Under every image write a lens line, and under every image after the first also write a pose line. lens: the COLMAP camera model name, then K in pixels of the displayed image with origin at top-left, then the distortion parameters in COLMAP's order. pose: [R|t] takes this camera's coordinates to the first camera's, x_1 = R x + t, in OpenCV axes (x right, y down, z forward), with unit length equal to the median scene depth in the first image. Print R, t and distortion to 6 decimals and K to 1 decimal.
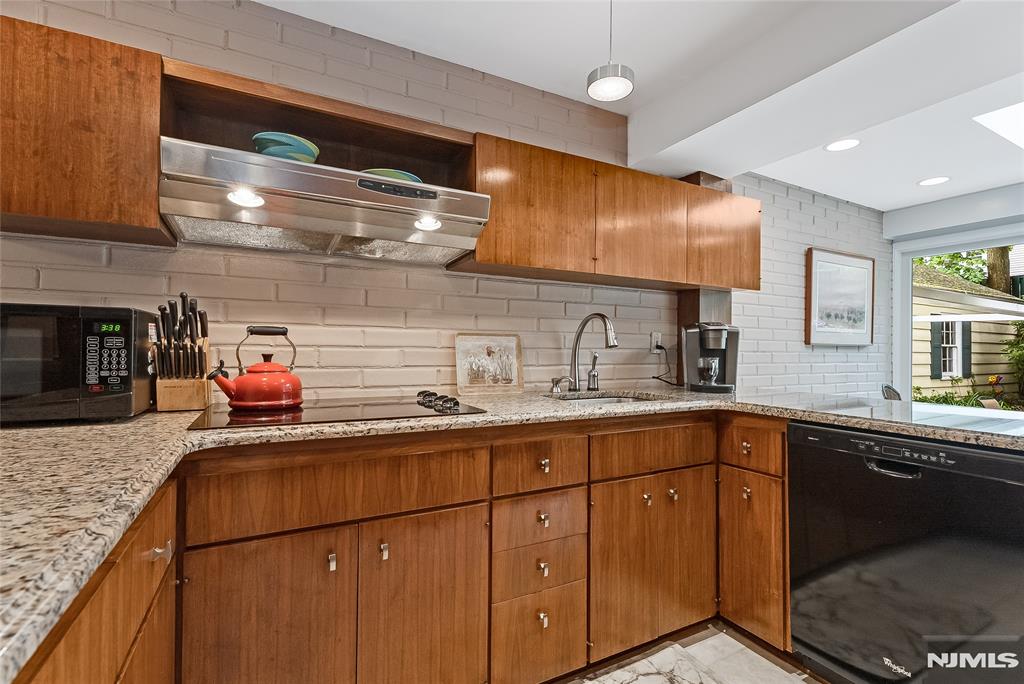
lens RADIAL K [[469.2, 0, 512.0], [0, 469.2, 342.0], [0, 0, 1]] dist [0.000353, 0.000171]
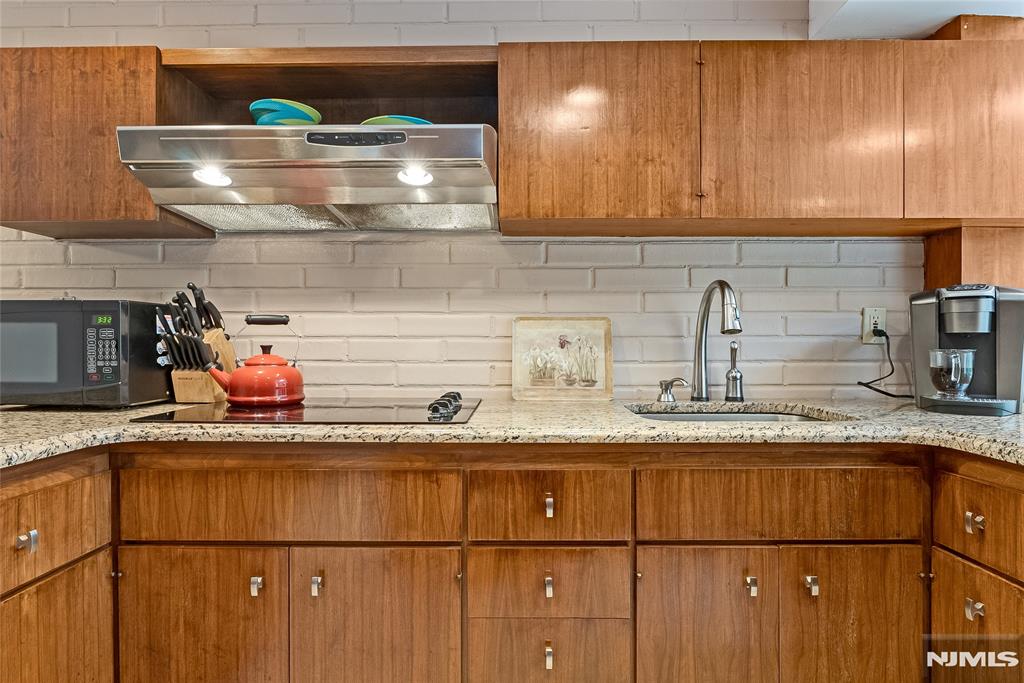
lens RADIAL K [[566.7, 0, 508.2], [0, 566.7, 342.8], [0, 0, 1]] dist [-0.011676, 0.000934]
pose [[0.877214, -0.009210, -0.480012, 0.377419], [0.014831, 0.999859, 0.007918, 0.017201], [0.479871, -0.014065, 0.877226, 0.234725]]
